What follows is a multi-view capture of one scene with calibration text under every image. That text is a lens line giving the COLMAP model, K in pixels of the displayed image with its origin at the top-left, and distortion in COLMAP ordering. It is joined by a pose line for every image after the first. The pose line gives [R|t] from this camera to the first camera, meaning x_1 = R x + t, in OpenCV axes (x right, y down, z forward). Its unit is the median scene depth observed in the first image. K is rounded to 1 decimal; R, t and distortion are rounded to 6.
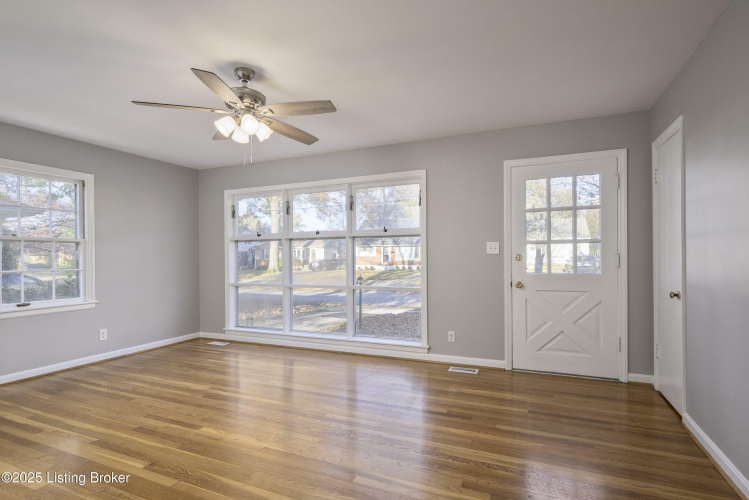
lens RADIAL K [[383.8, 0, 374.2], [0, 383.8, 252.4], [0, 0, 1]] dist [-0.002523, -0.000355]
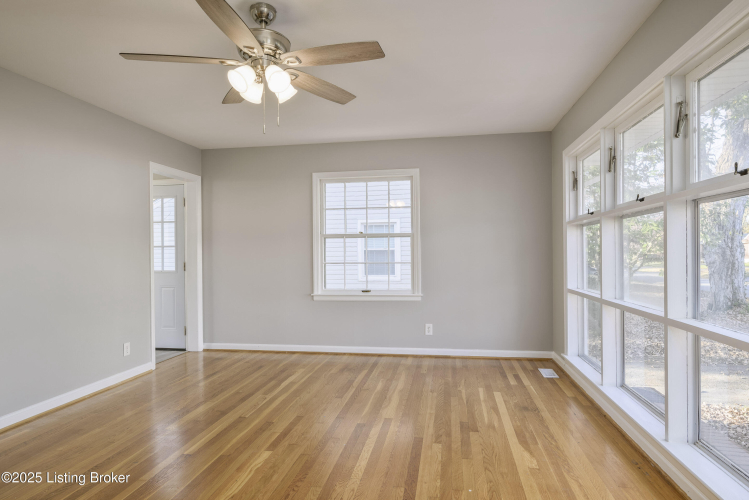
lens RADIAL K [[430.1, 0, 372.9], [0, 430.1, 250.8], [0, 0, 1]] dist [-0.009918, -0.000891]
pose [[0.258568, 0.000736, -0.965993, 0.376655], [0.017121, 0.999839, 0.005345, 0.006557], [0.965841, -0.017921, 0.258514, 0.690365]]
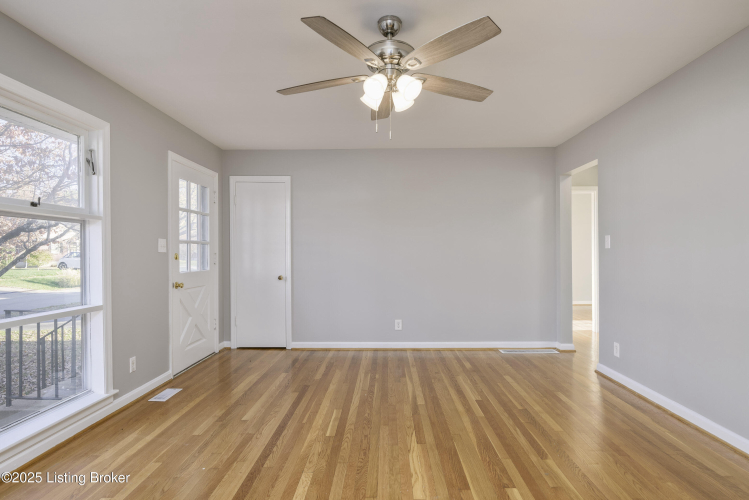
lens RADIAL K [[419.2, 0, 375.4], [0, 419.2, 253.4], [0, 0, 1]] dist [0.003419, 0.000733]
pose [[-0.392039, 0.007209, 0.919920, -0.787693], [-0.007106, 0.999916, -0.010865, 0.013068], [-0.919921, -0.010796, -0.391955, 0.963153]]
